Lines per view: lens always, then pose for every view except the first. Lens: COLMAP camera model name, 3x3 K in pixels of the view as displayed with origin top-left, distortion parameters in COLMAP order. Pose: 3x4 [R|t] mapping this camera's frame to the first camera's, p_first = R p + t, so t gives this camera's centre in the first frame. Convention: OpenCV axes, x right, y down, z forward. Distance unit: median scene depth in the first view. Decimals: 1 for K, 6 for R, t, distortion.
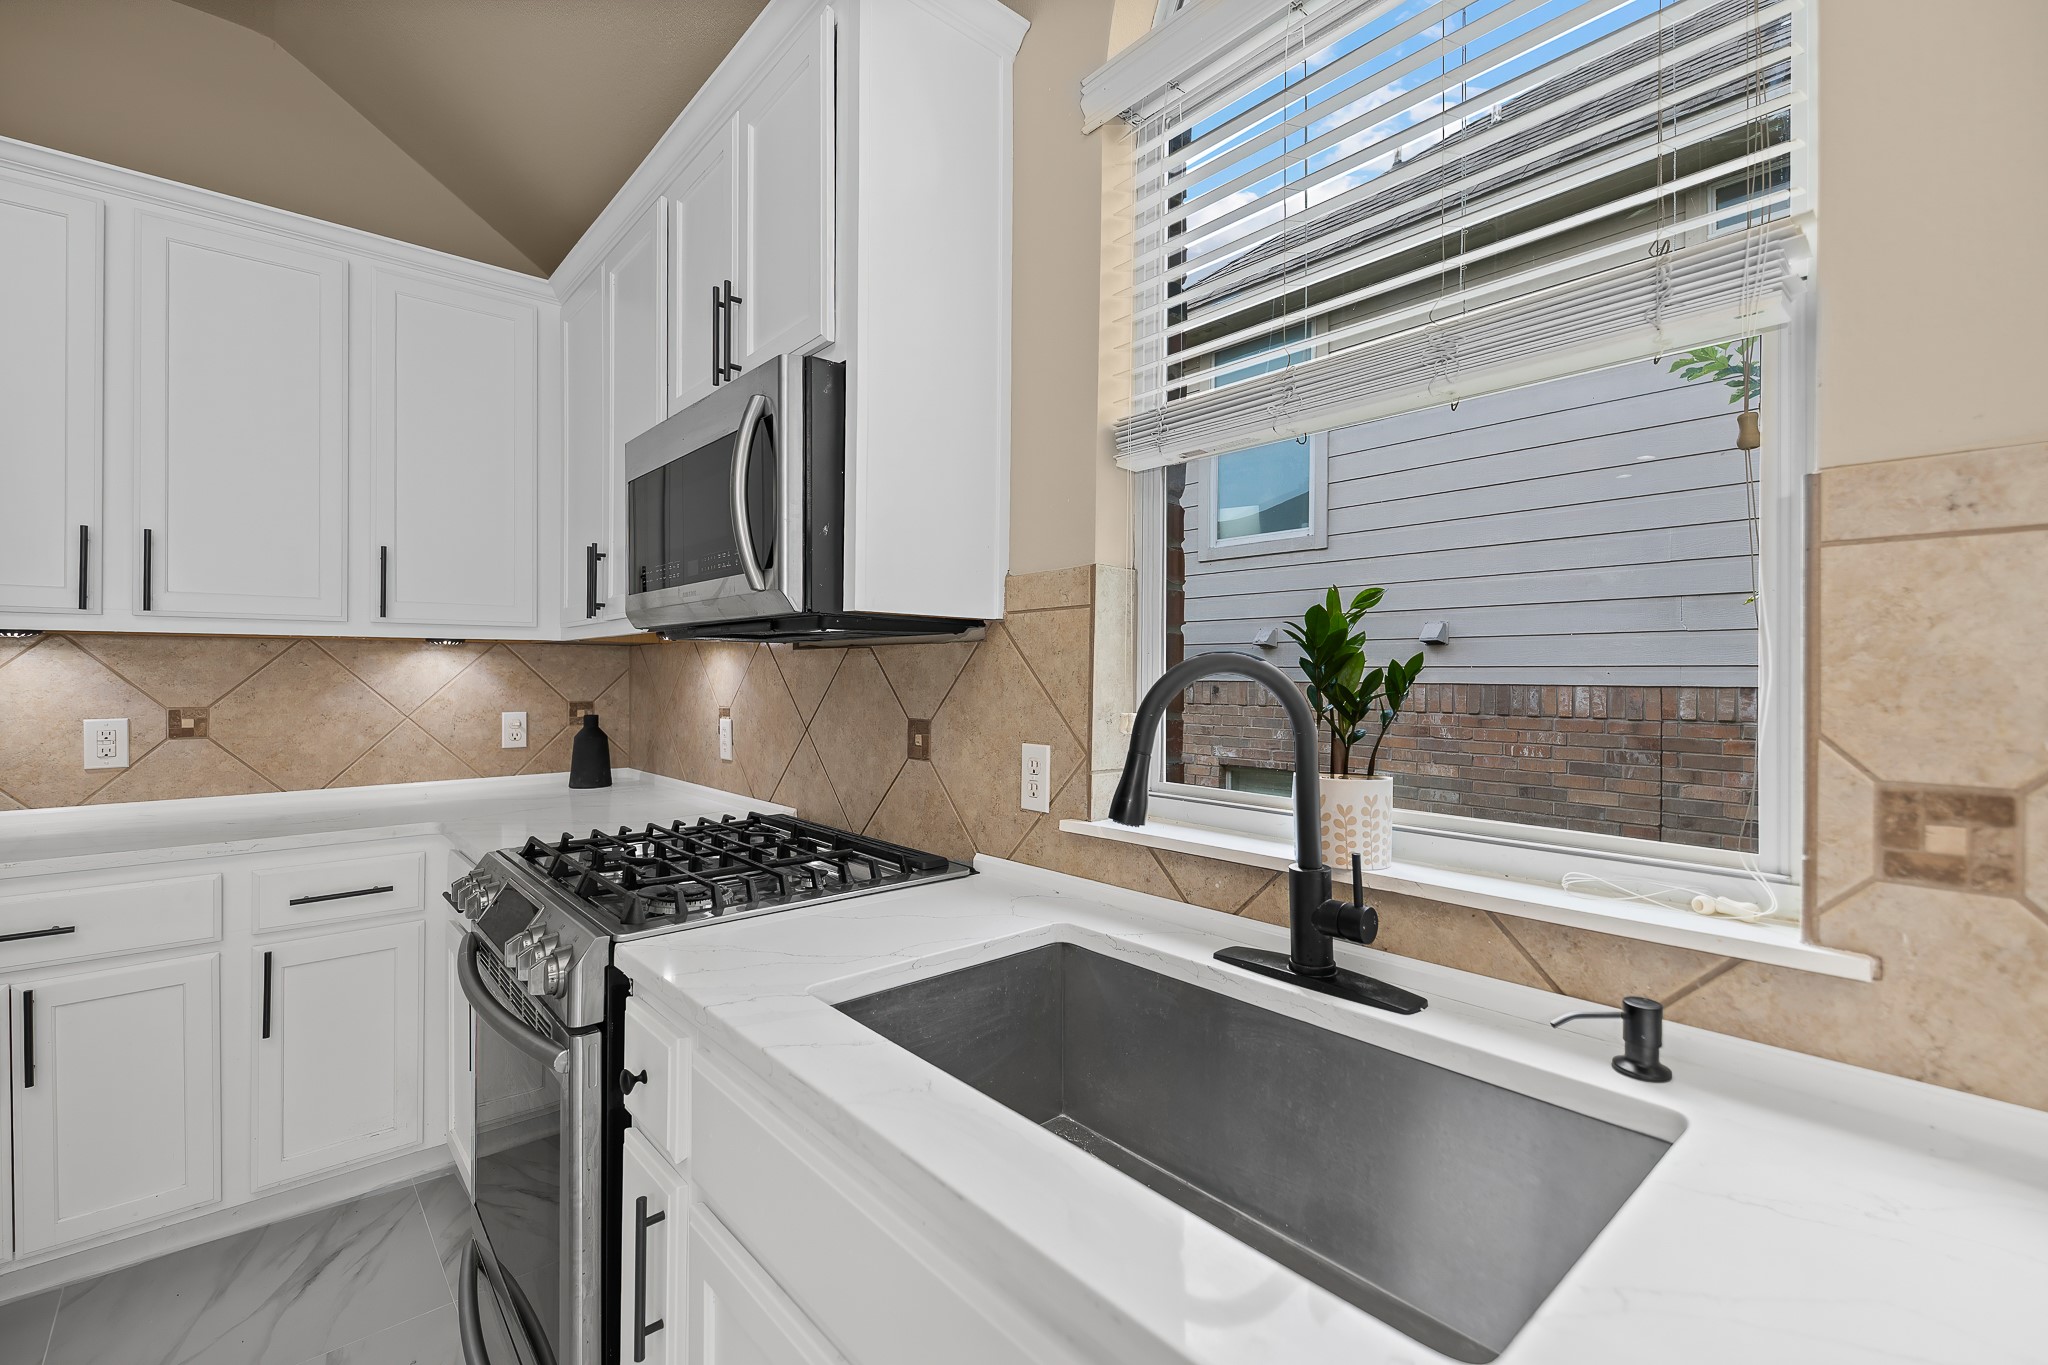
lens RADIAL K [[896.7, 0, 1013.4], [0, 896.7, 666.7], [0, 0, 1]] dist [0.020881, -0.008236]
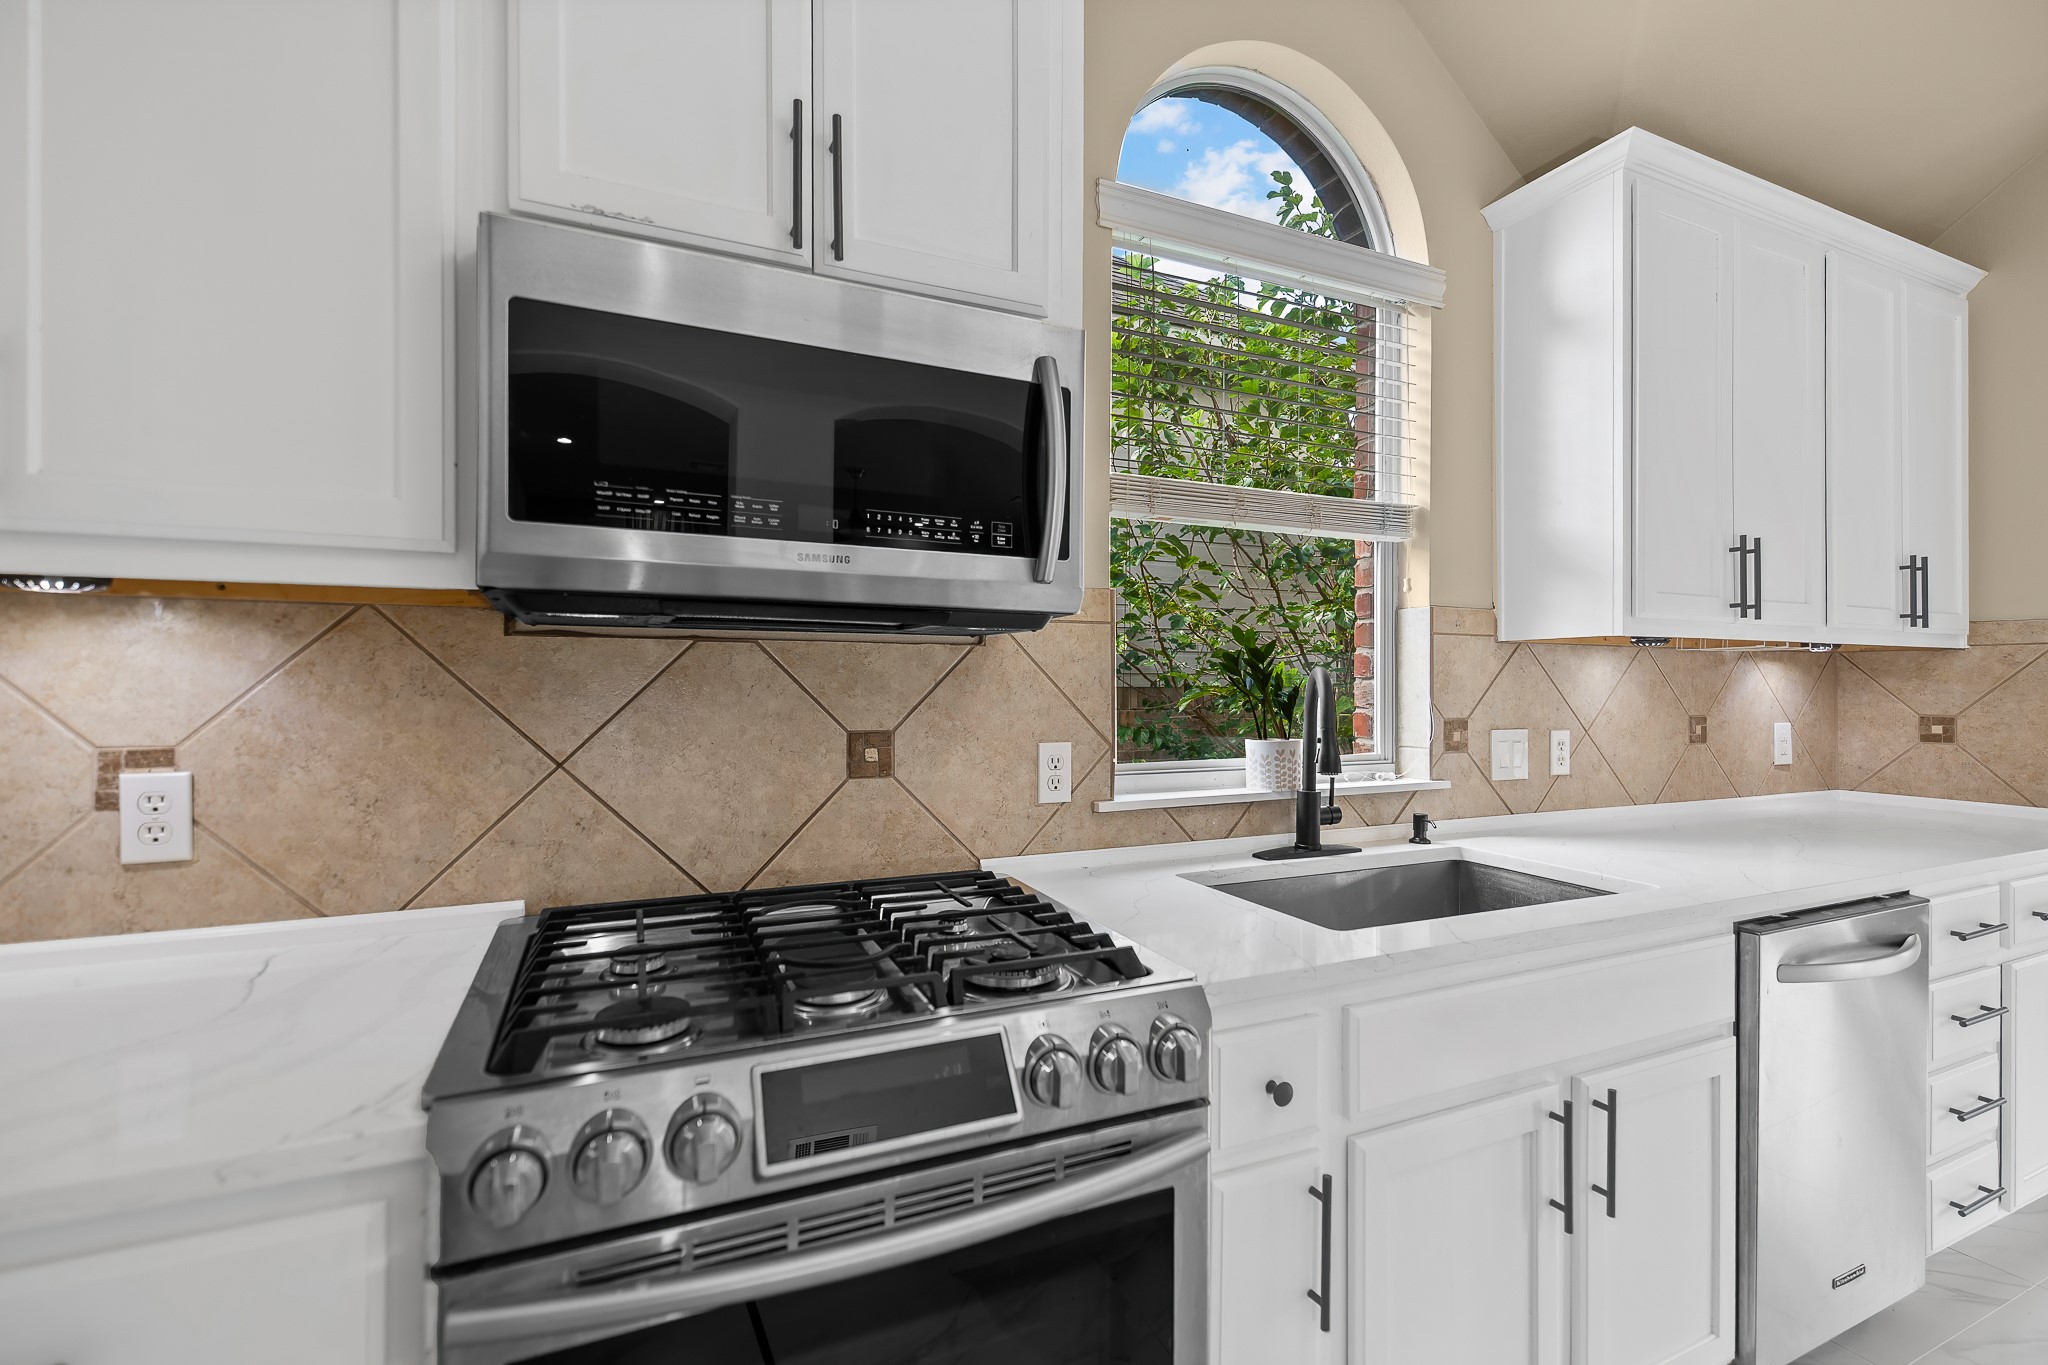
lens RADIAL K [[896.7, 0, 1010.3], [0, 896.7, 678.6], [0, 0, 1]] dist [0.020881, -0.008236]
pose [[0.281857, 0.002772, 0.959452, -0.869768], [-0.011959, 0.999928, 0.000624, 0.006275], [-0.959382, -0.011650, 0.281870, 0.613167]]
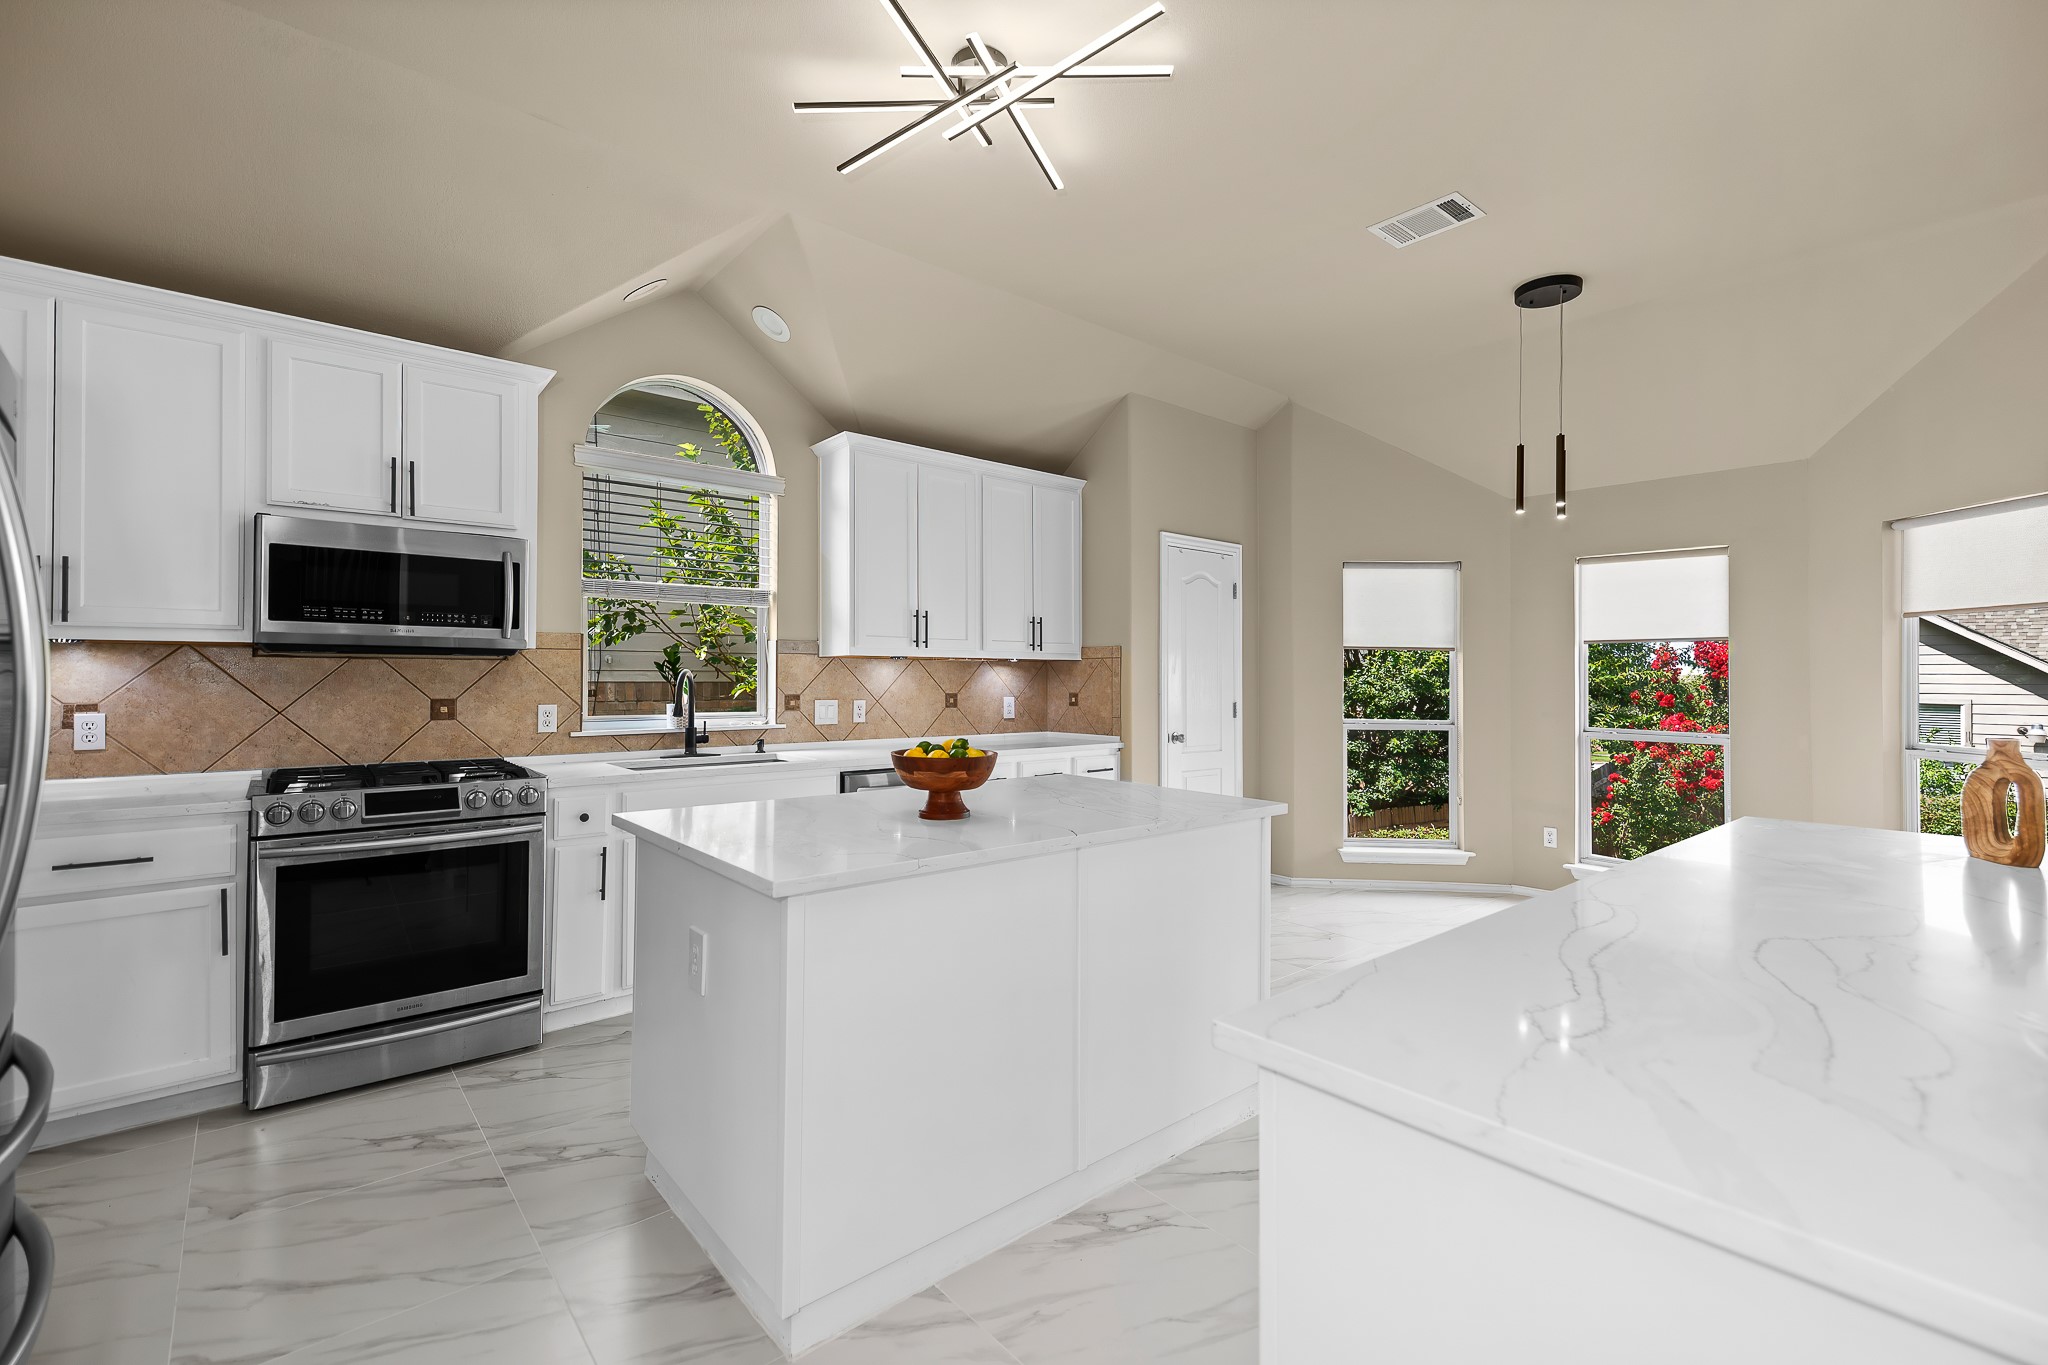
lens RADIAL K [[896.7, 0, 1025.8], [0, 896.7, 668.7], [0, 0, 1]] dist [0.020881, -0.008236]
pose [[0.012381, 0.009523, 0.999878, -1.959538], [-0.011080, 0.999895, -0.009386, -0.000832], [-0.999862, -0.010962, 0.012485, -0.254579]]
